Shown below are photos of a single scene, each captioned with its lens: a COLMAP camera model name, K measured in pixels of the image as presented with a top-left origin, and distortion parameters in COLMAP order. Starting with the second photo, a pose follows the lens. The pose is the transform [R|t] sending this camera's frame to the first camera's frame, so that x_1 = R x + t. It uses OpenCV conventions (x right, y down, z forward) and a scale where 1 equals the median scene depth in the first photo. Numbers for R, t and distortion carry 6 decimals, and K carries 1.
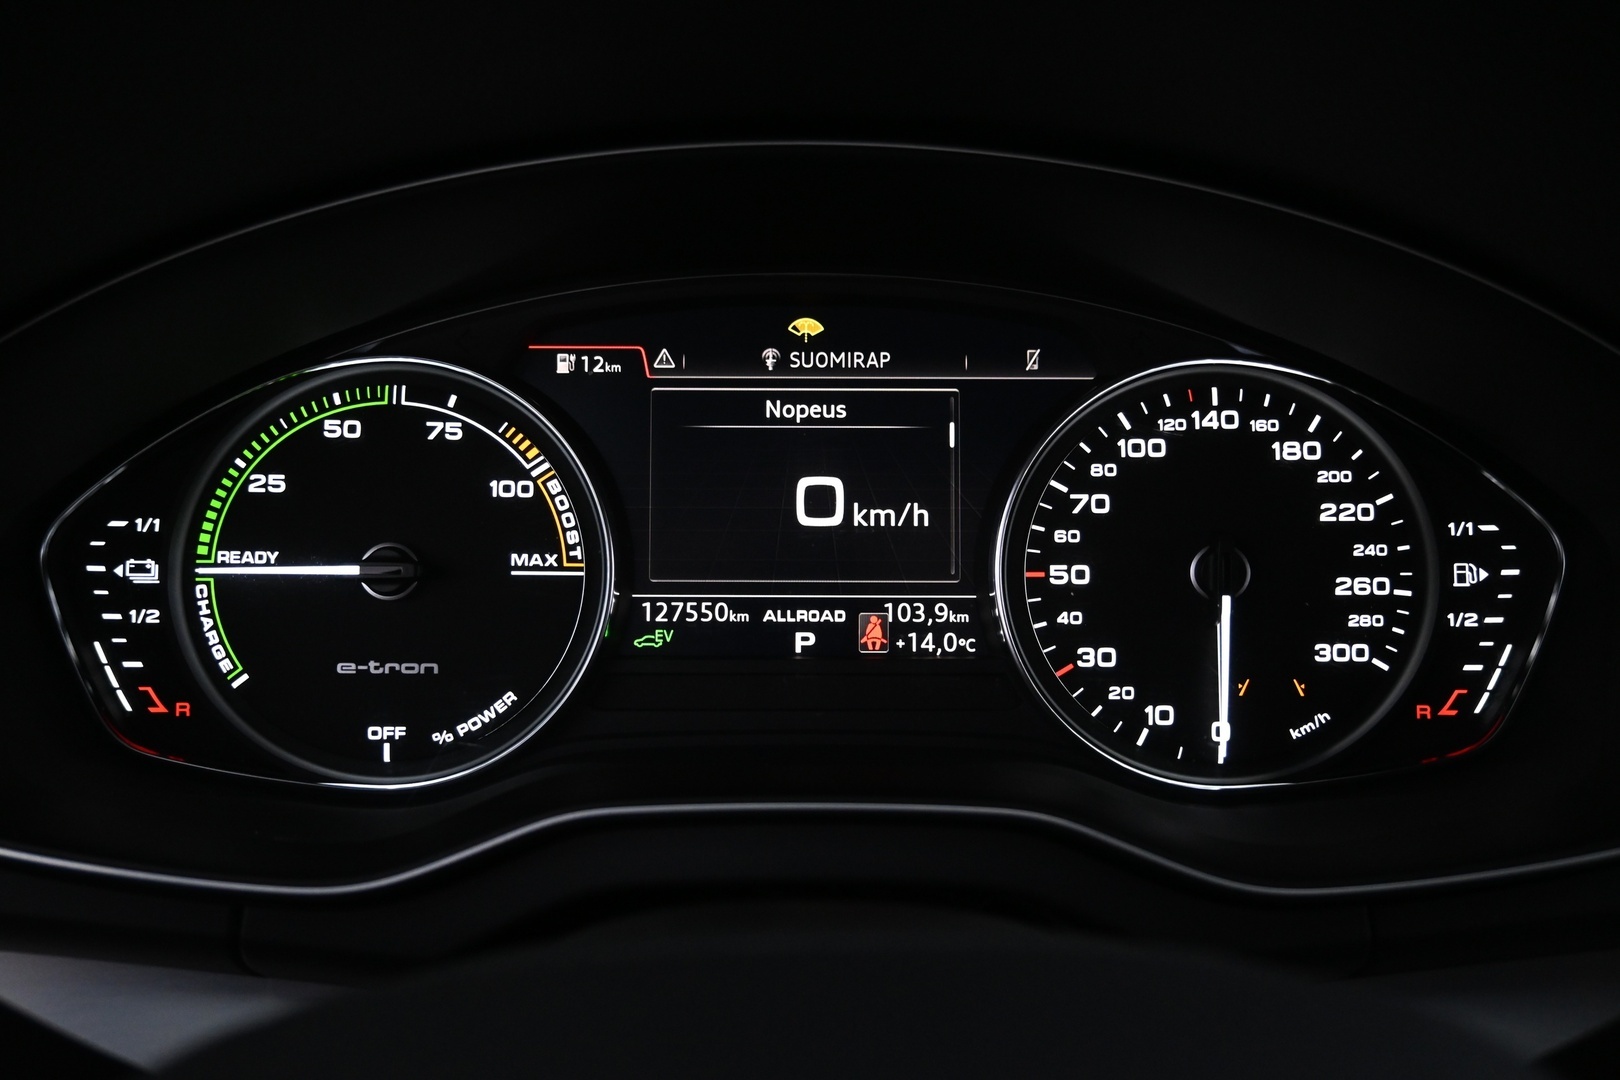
lens RADIAL K [[1262.6, 0, 805.6], [0, 1262.6, 552.2], [0, 0, 1]] dist [-0.002007, 0.004117]
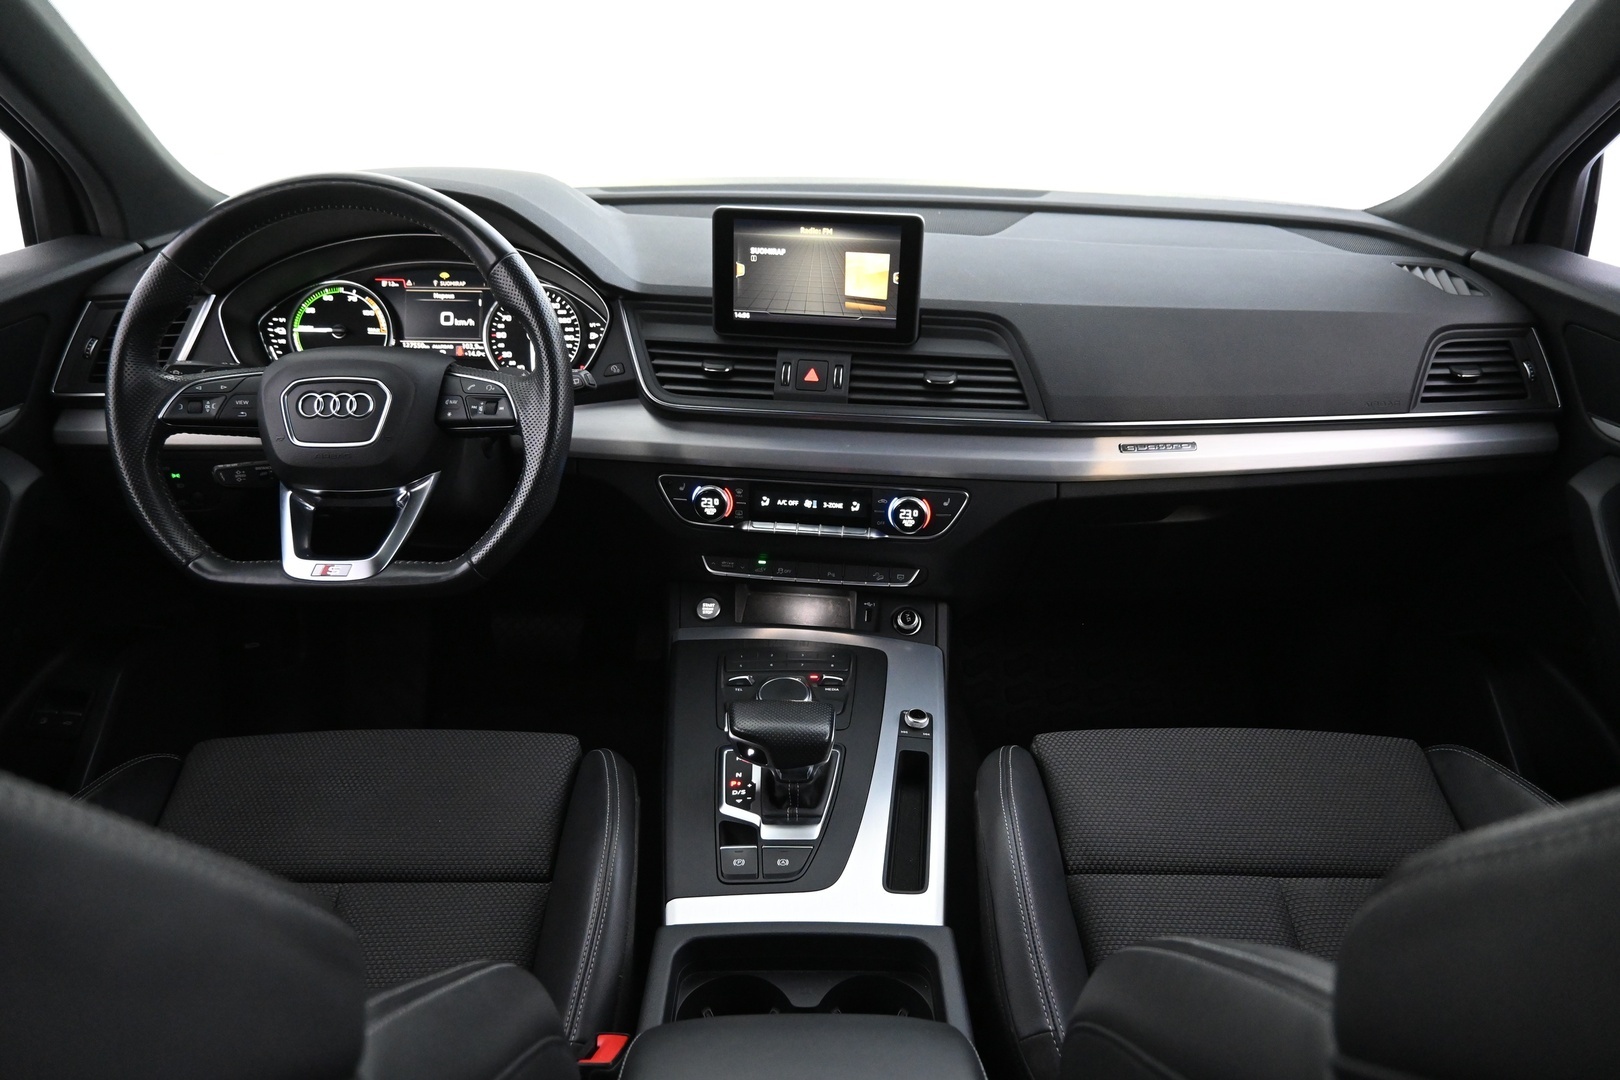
lens RADIAL K [[1099.5, 0, 812.0], [0, 1099.5, 544.0], [0, 0, 1]] dist [-0.001483, -0.008802]
pose [[0.999912, 0.013205, -0.001127, 1.255308], [-0.013141, 0.998905, 0.044904, 0.534099], [0.001719, -0.044886, 0.998991, -2.680923]]
